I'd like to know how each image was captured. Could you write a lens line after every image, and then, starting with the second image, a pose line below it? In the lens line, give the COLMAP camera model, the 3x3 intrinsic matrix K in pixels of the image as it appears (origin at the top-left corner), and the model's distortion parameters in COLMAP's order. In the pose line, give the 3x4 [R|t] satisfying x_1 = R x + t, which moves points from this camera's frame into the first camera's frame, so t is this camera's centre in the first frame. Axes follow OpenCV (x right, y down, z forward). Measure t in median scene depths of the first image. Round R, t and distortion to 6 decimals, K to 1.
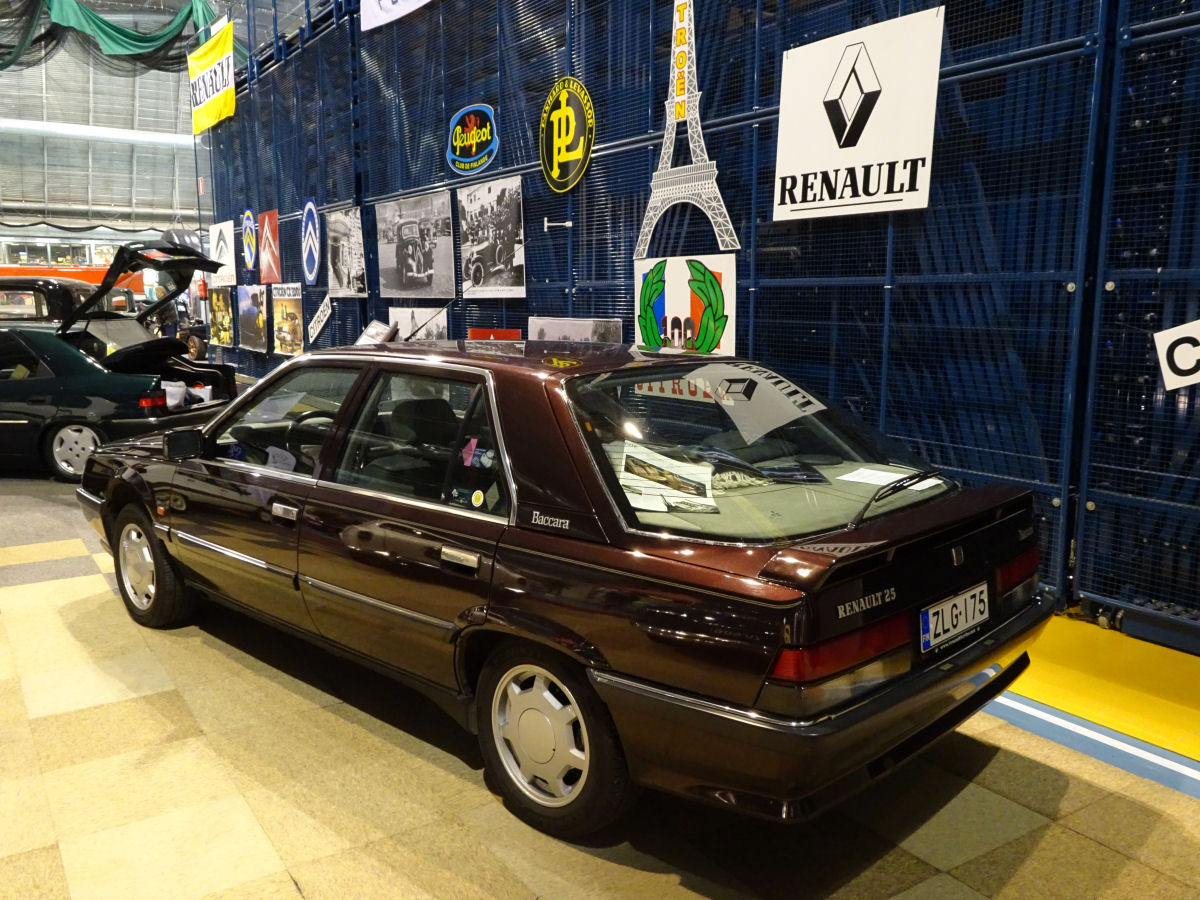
lens RADIAL K [[944.5, 0, 599.1], [0, 944.5, 450.2], [0, 0, 1]] dist [-0.007572, -0.001701]
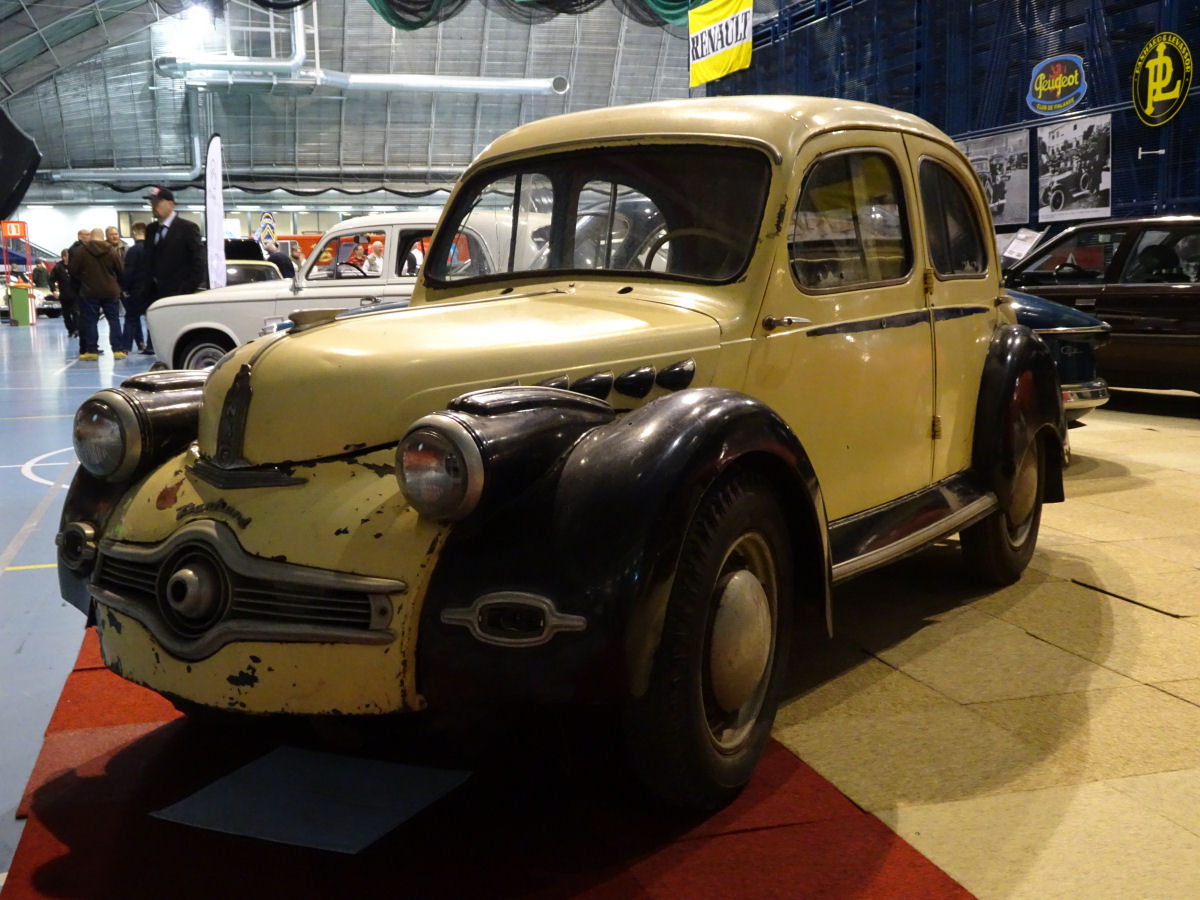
lens RADIAL K [[1309.3, 0, 601.0], [0, 1309.3, 451.4], [0, 0, 1]] dist [0.007959, 0.000000]
pose [[0.954770, 0.018060, -0.296797, -0.179605], [-0.025497, 0.999450, -0.021207, 0.168482], [0.296250, 0.027815, 0.954705, -0.685836]]
